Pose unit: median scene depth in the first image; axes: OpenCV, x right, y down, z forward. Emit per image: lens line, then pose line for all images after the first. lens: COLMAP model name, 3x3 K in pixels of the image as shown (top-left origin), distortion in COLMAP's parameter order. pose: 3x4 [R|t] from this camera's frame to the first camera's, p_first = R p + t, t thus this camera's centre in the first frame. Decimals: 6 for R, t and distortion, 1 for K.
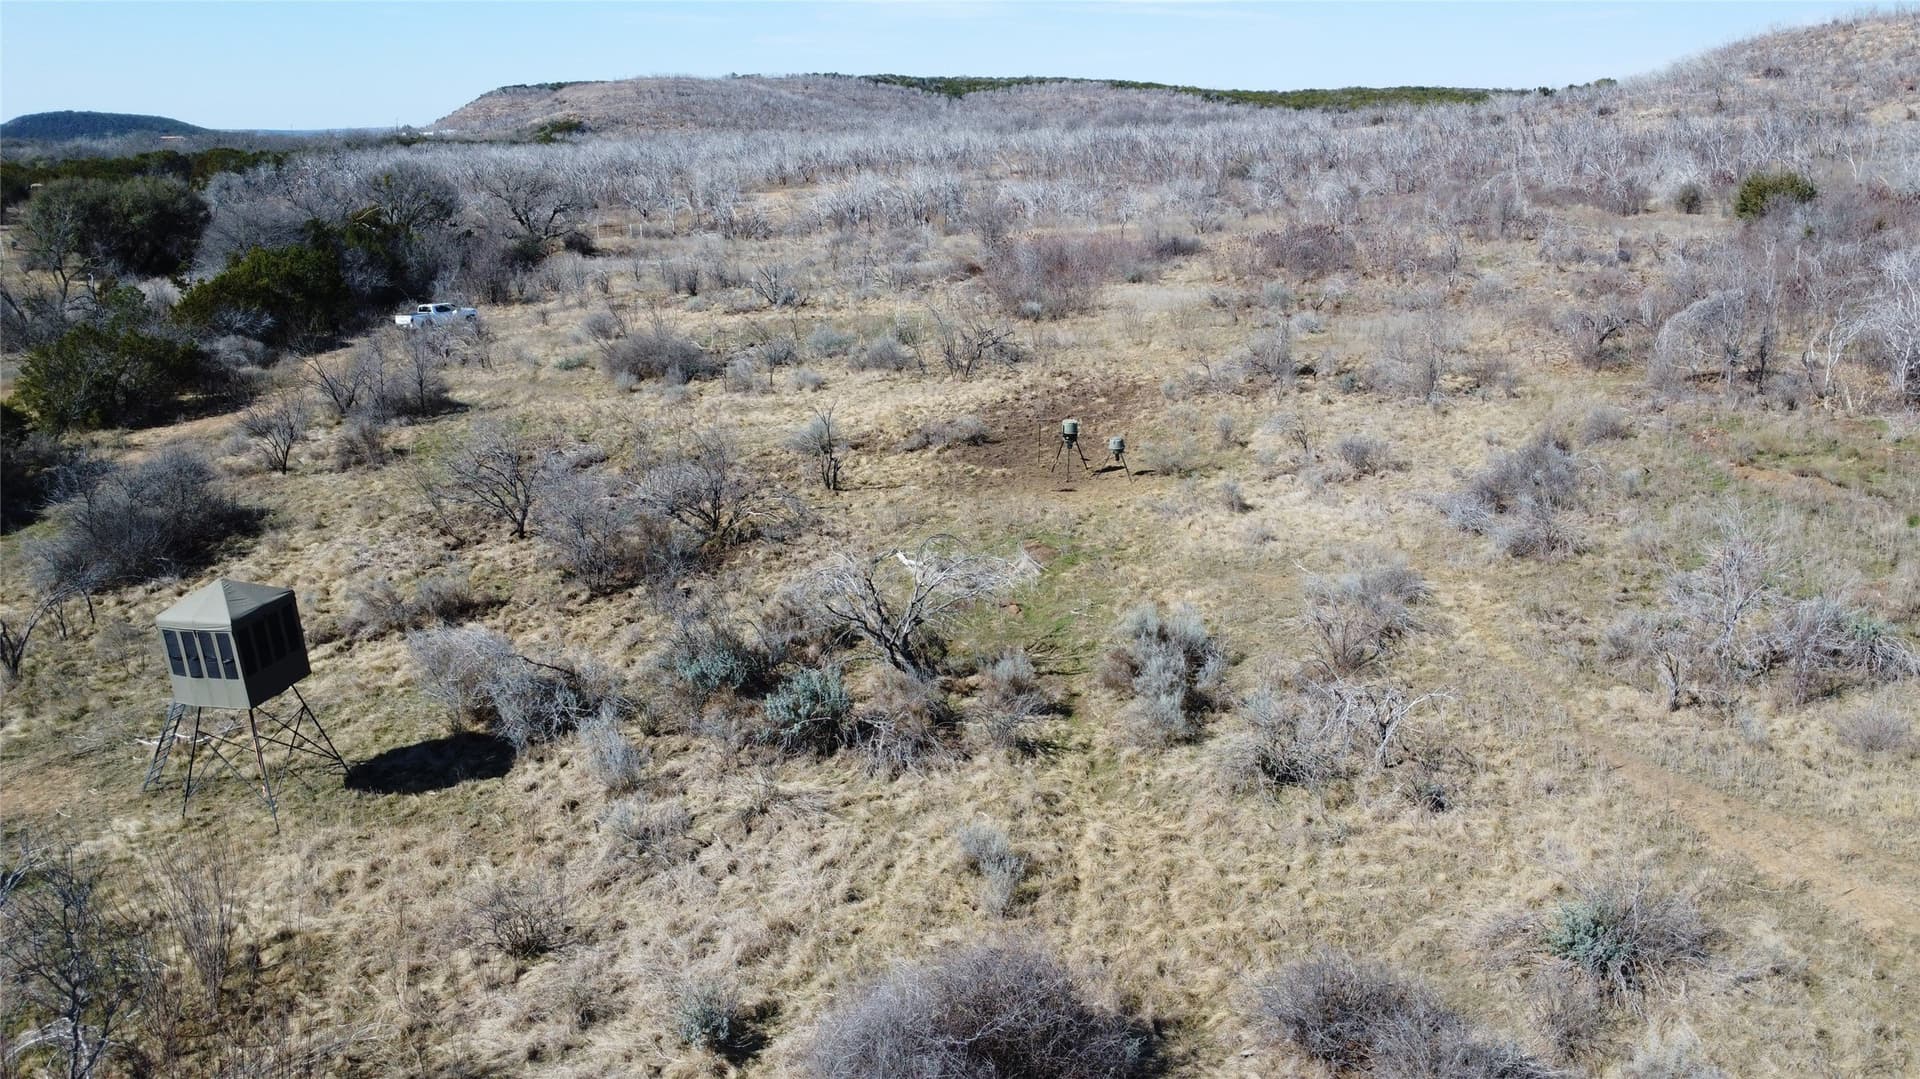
lens RADIAL K [[1393.9, 0, 952.4], [0, 1393.9, 530.3], [0, 0, 1]] dist [-0.019999, -0.024043]
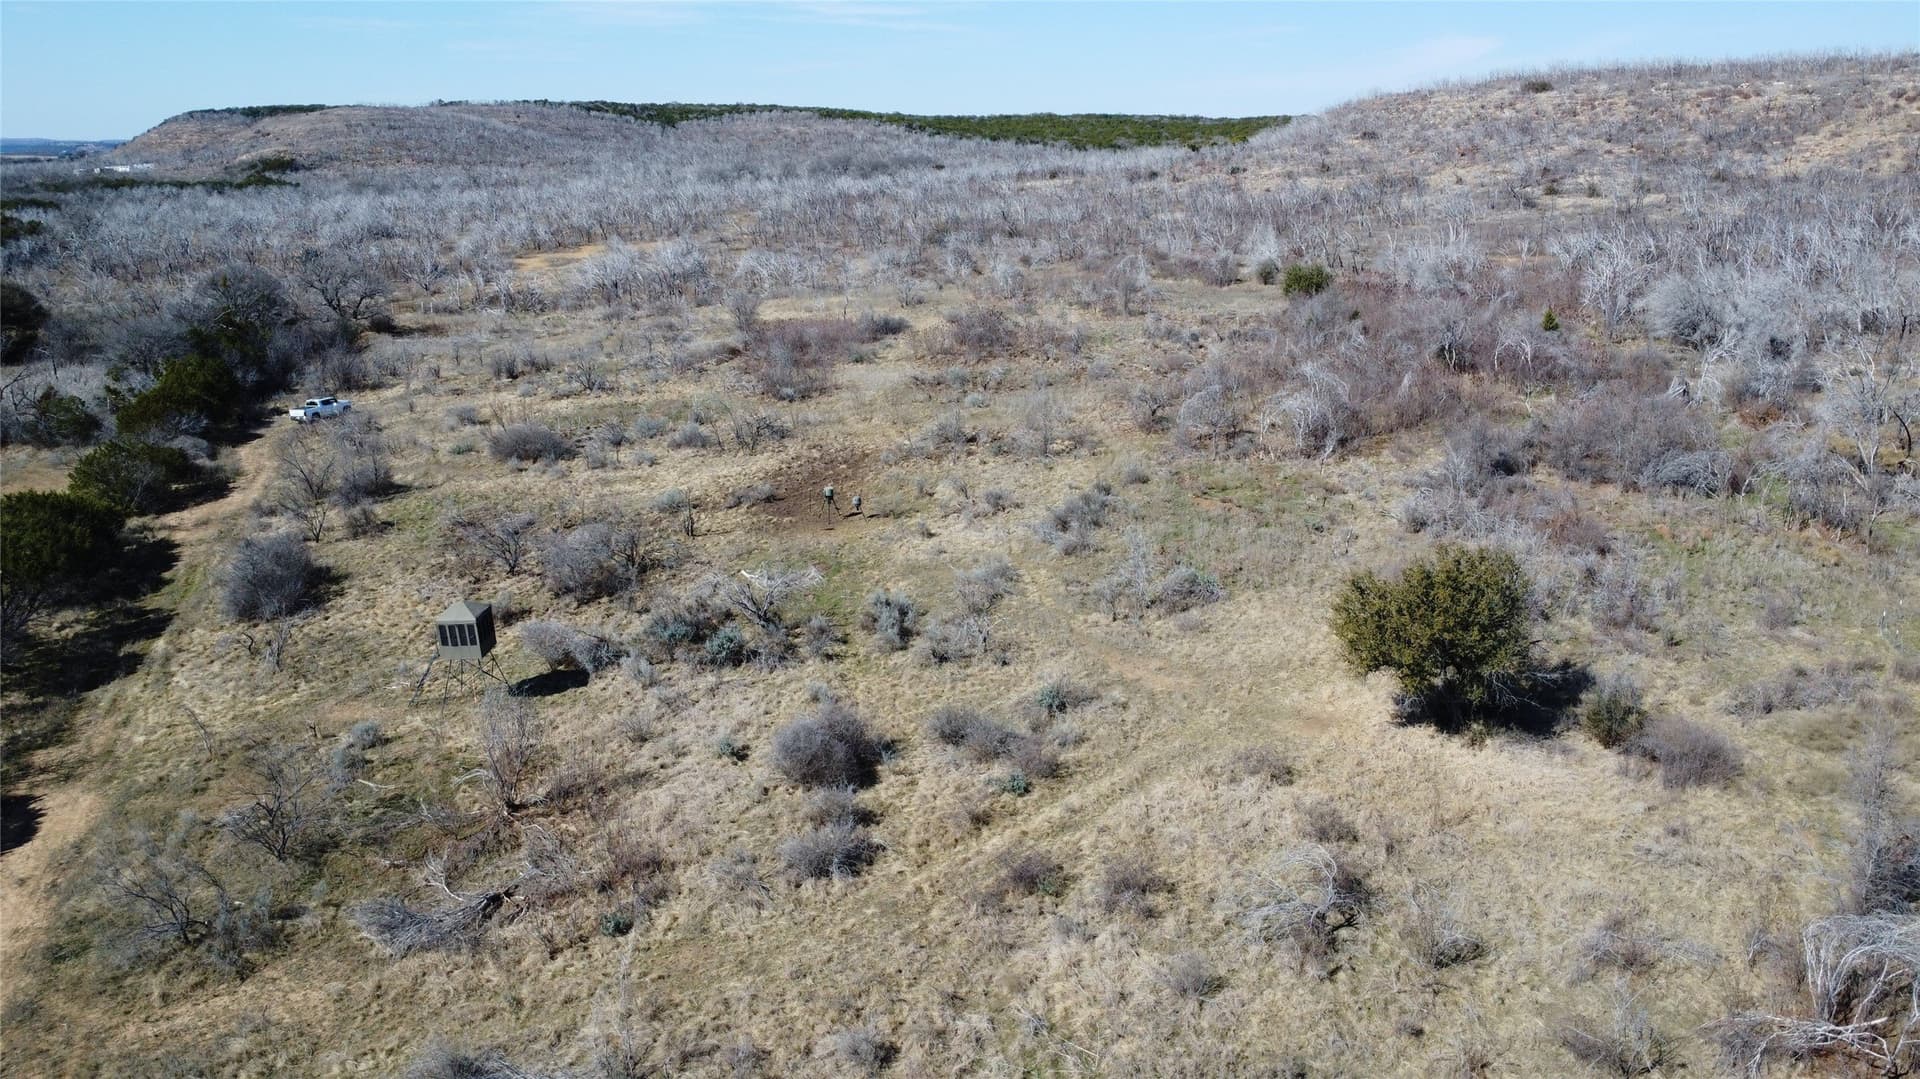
lens RADIAL K [[1393.9, 0, 952.4], [0, 1393.9, 530.3], [0, 0, 1]] dist [-0.019999, -0.024043]
pose [[0.979768, -0.052216, 0.193205, -0.083831], [0.053322, 0.998577, -0.000525, -0.015200], [-0.192902, 0.010817, 0.981158, -0.589415]]
